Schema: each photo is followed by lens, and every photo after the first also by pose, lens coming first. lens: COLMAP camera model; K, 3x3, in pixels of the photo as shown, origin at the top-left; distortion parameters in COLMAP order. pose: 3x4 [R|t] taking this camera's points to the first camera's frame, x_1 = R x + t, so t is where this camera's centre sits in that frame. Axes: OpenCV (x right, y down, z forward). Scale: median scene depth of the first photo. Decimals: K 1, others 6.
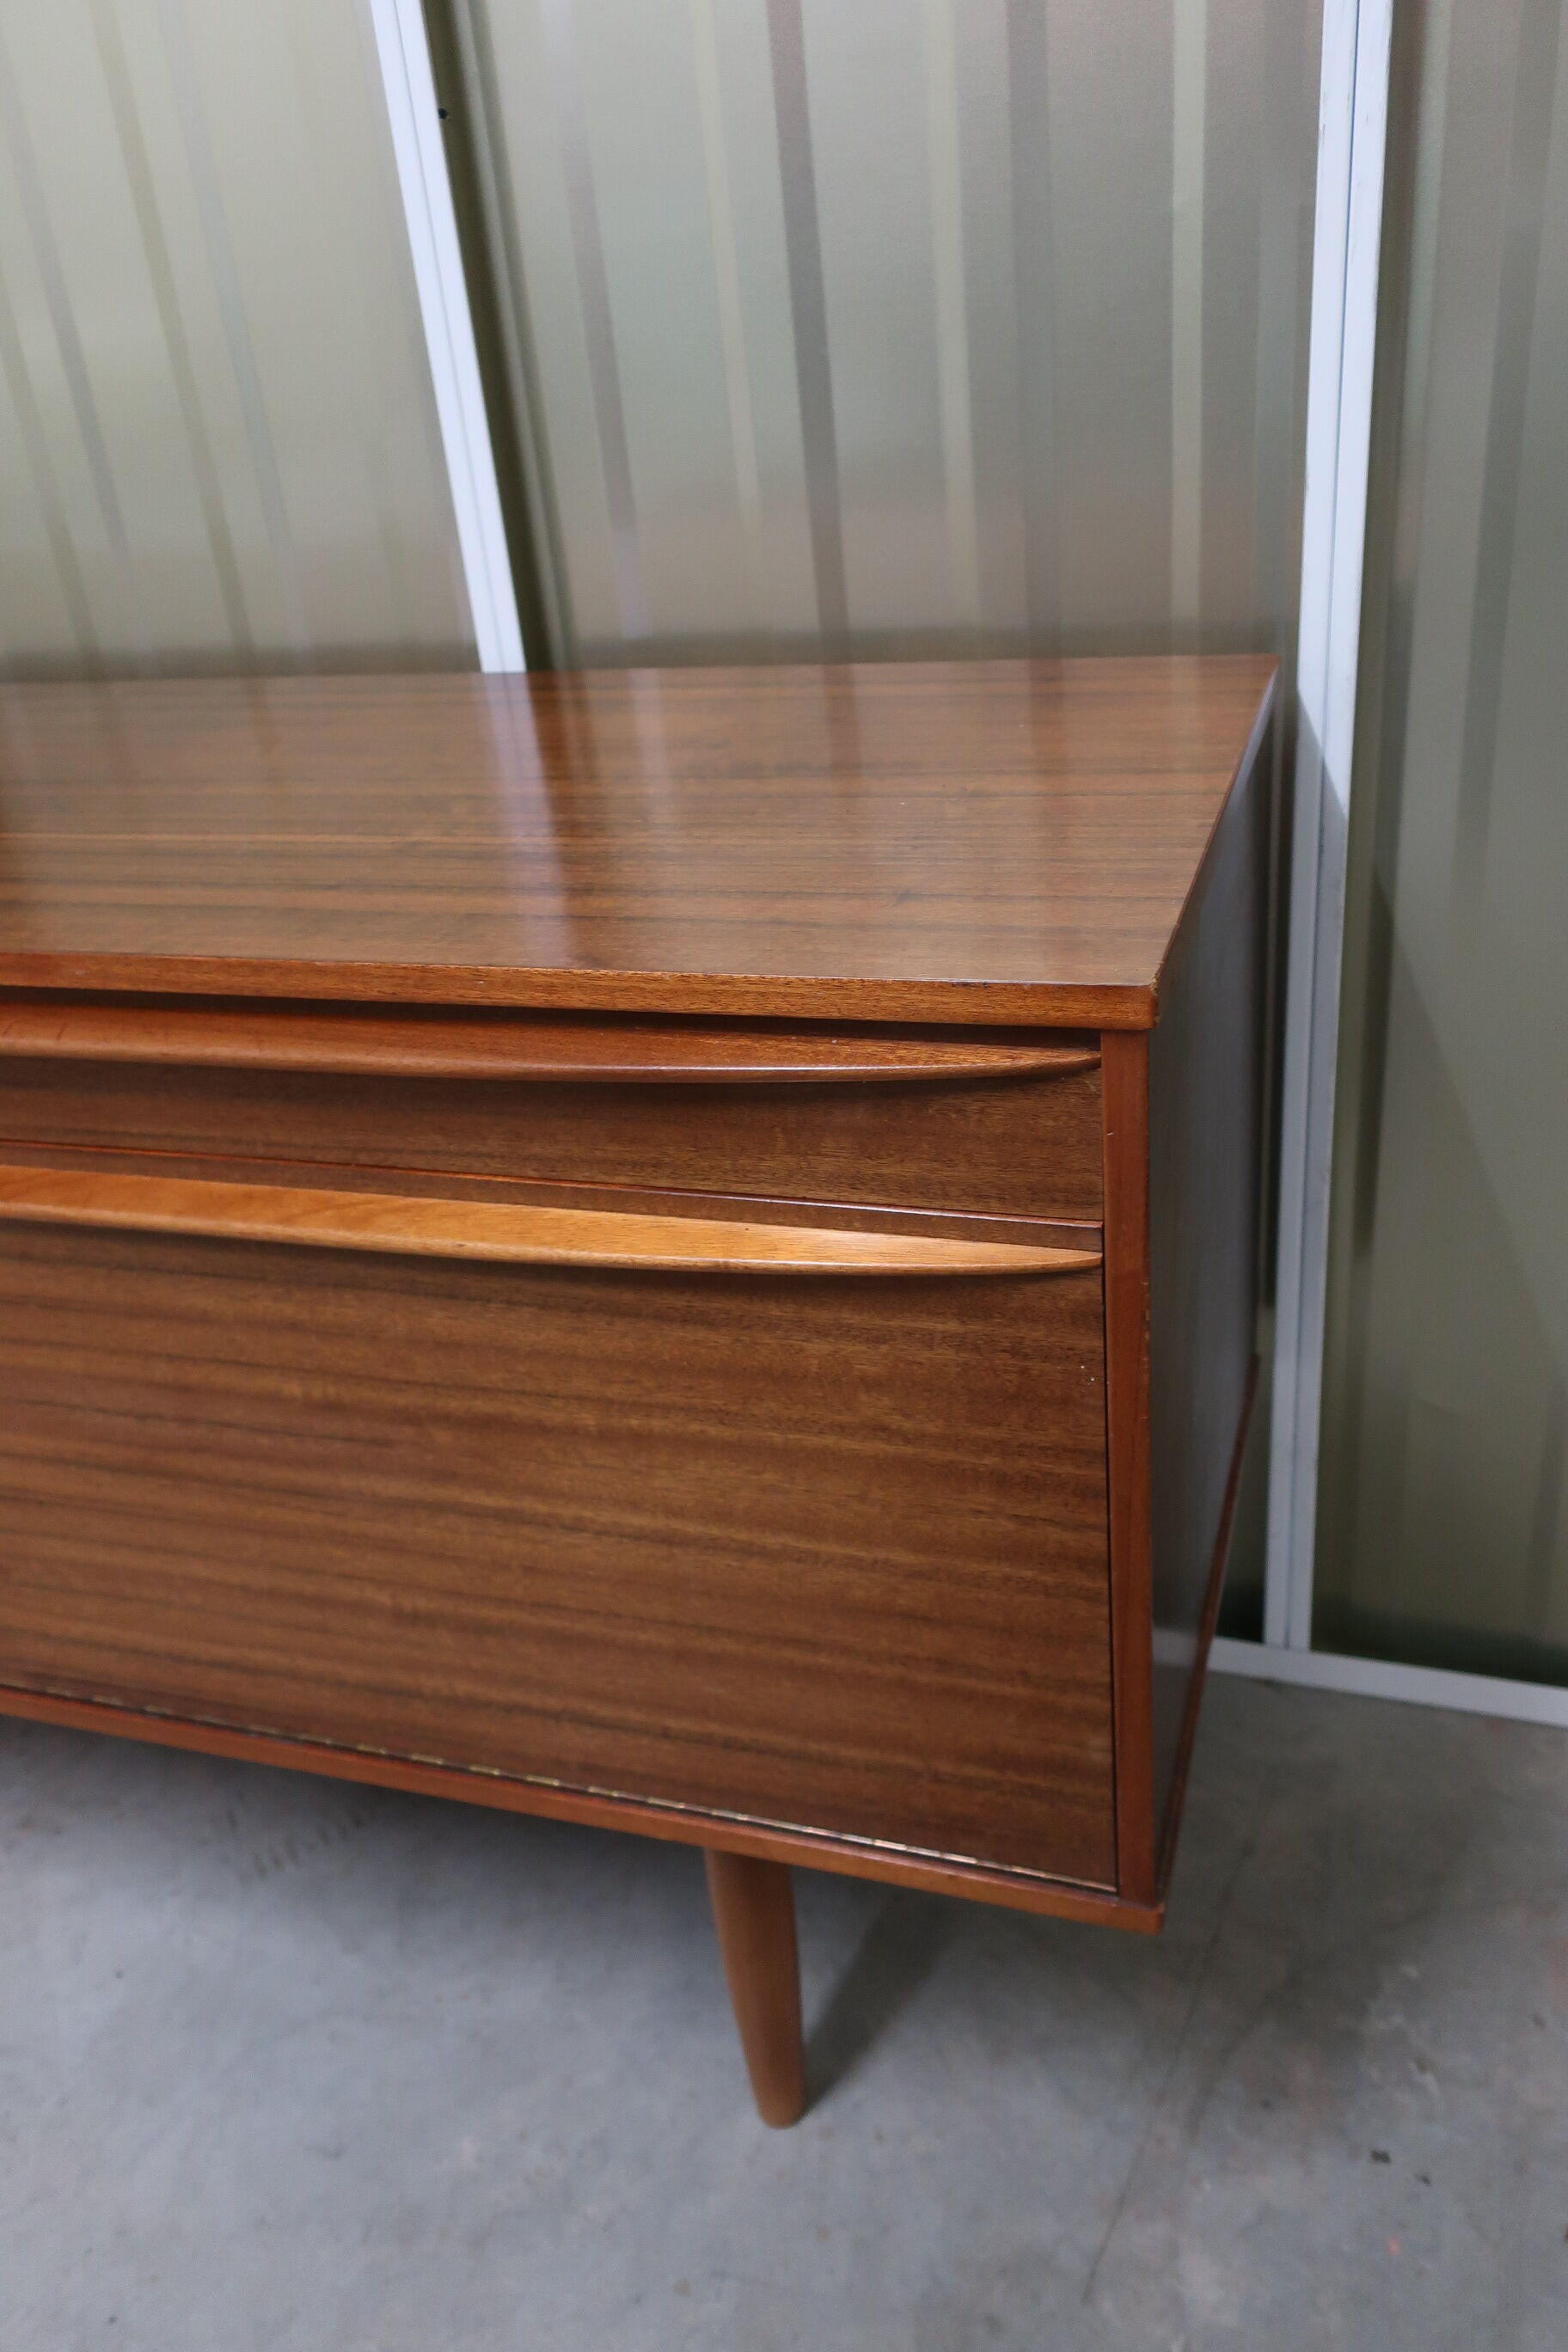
lens RADIAL K [[1847.5, 0, 755.0], [0, 1847.5, 1171.1], [0, 0, 1]] dist [-0.002236, -0.000460]
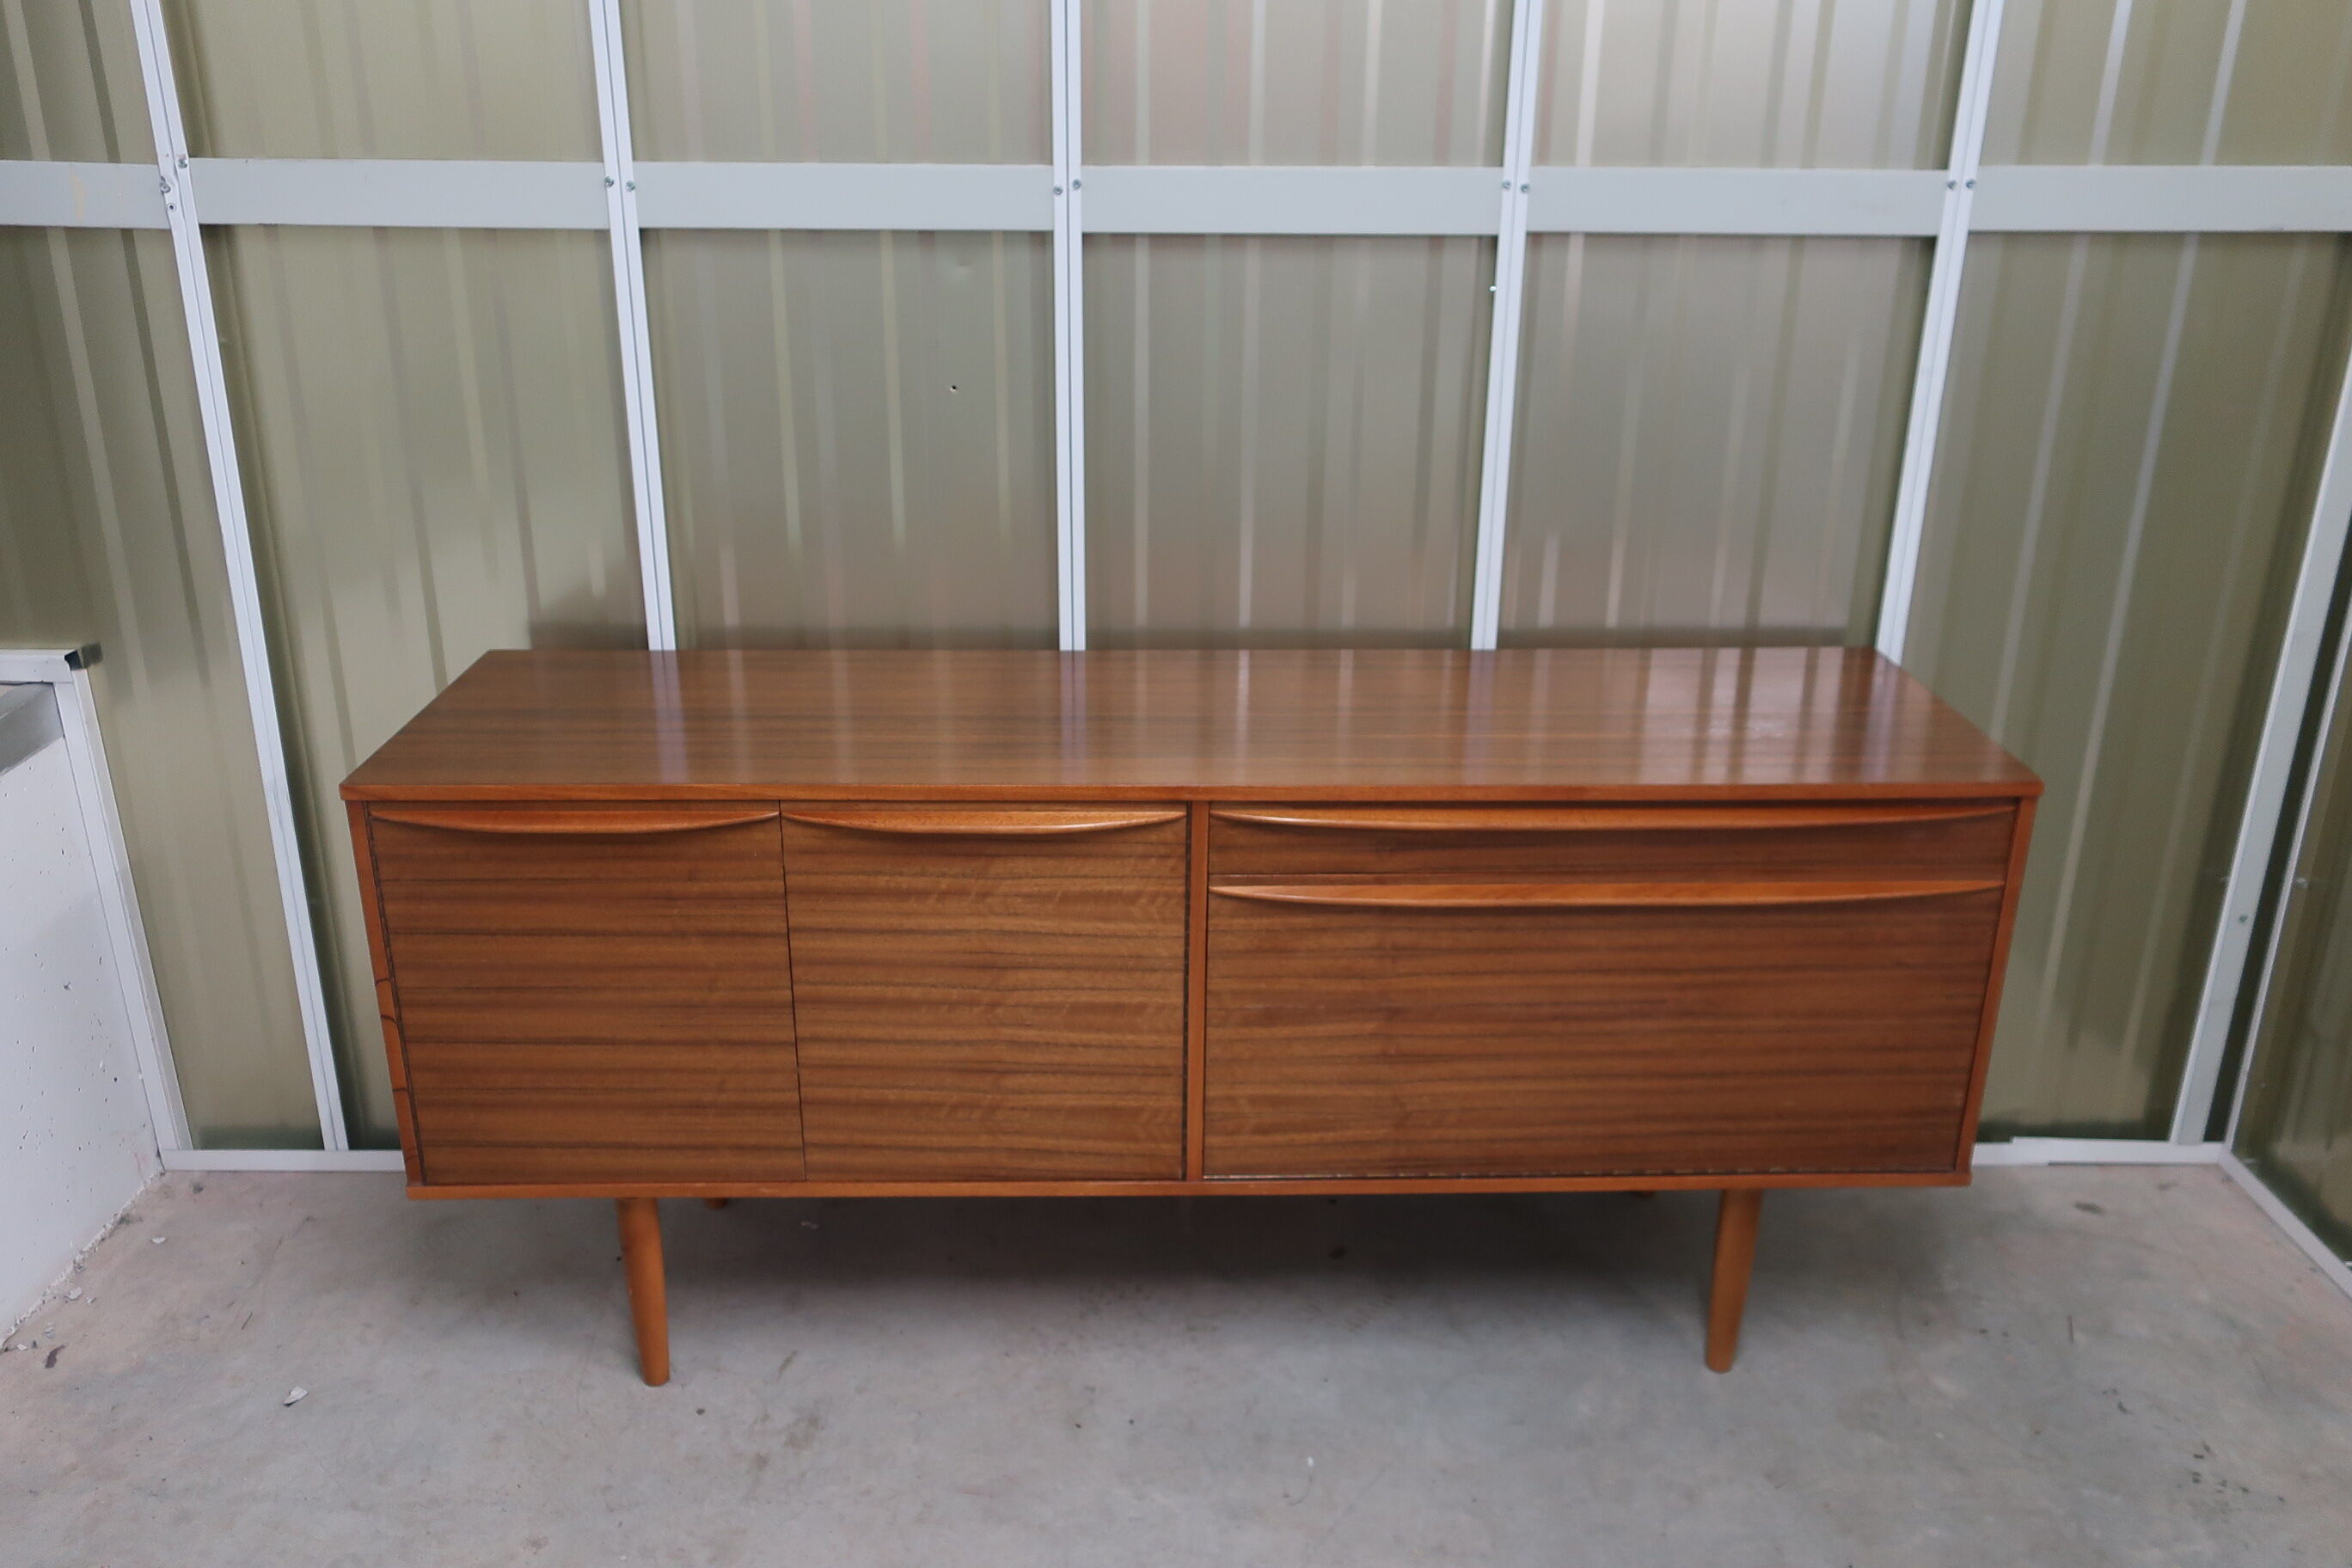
lens RADIAL K [[1847.5, 0, 1146.0], [0, 1847.5, 793.8], [0, 0, 1]] dist [-0.002236, -0.000460]
pose [[0.939280, -0.027118, 0.342079, -1.572515], [0.072057, 0.990233, -0.119355, 0.122665], [-0.335502, 0.136757, 0.932060, -0.924132]]
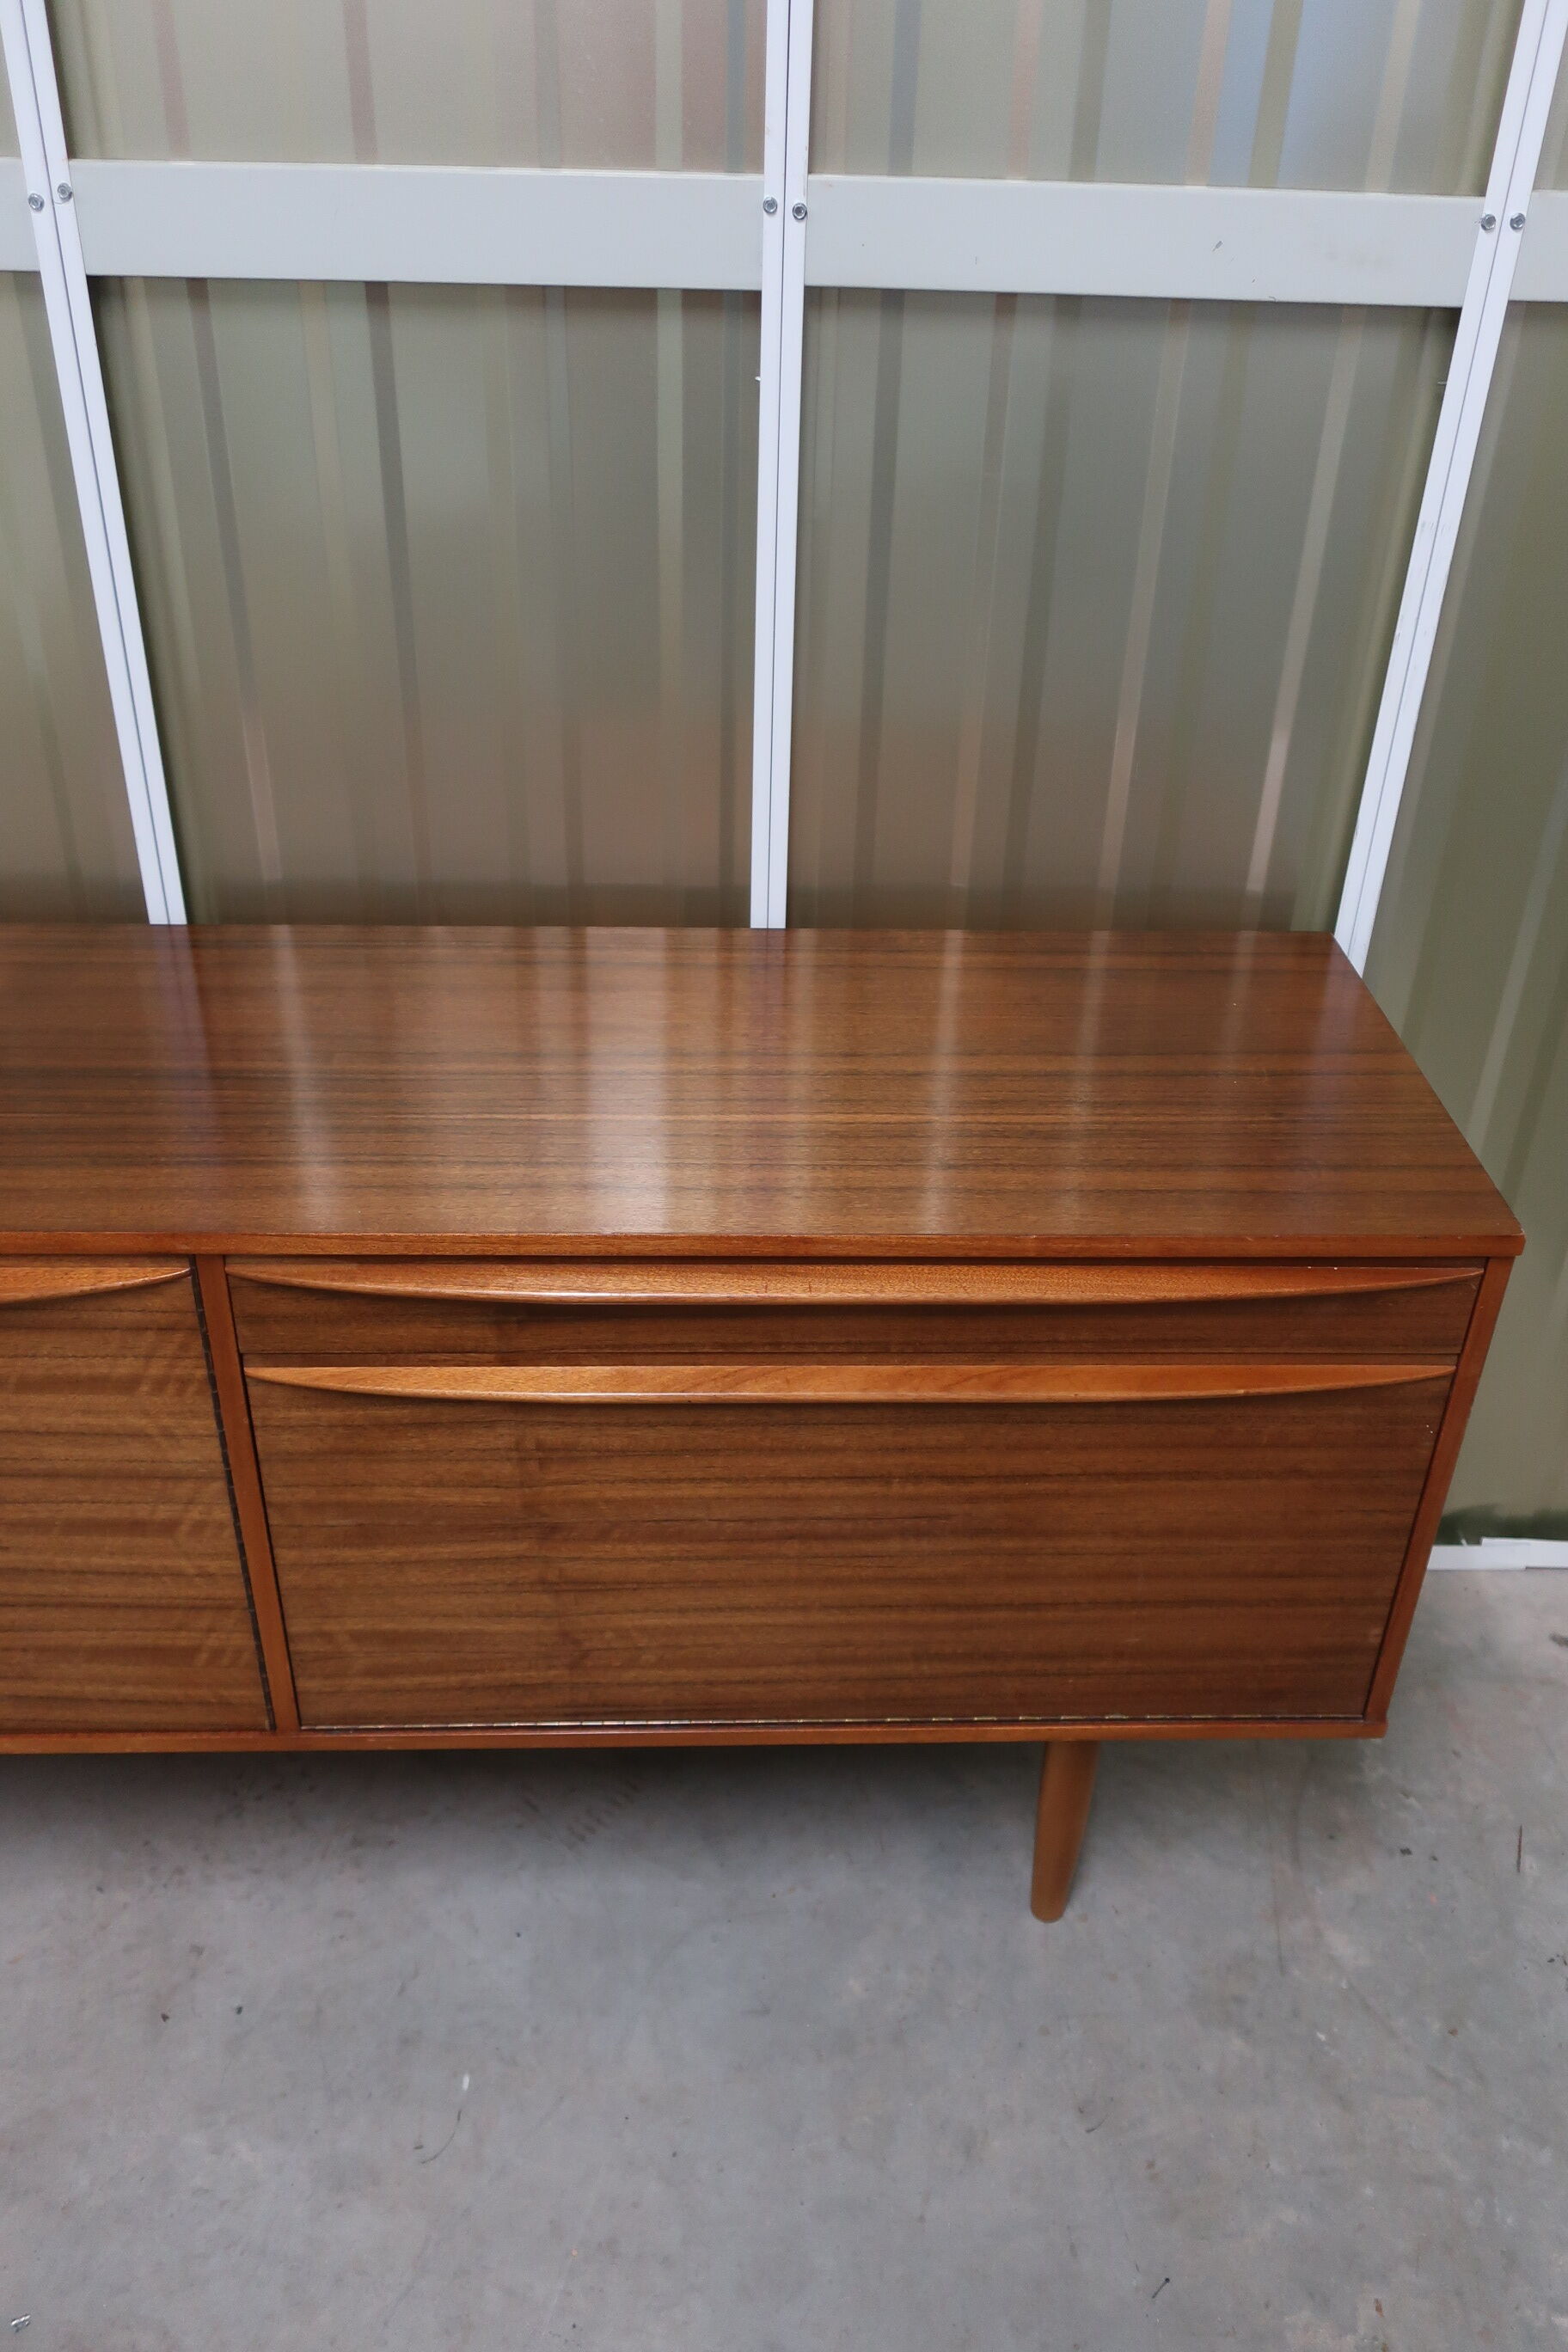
lens RADIAL K [[1847.5, 0, 762.0], [0, 1847.5, 1184.7], [0, 0, 1]] dist [-0.002236, -0.000460]
pose [[0.932771, -0.083381, 0.350693, -0.865145], [0.062205, 0.995518, 0.071241, -0.245914], [-0.355061, -0.044637, 0.933777, -0.355207]]
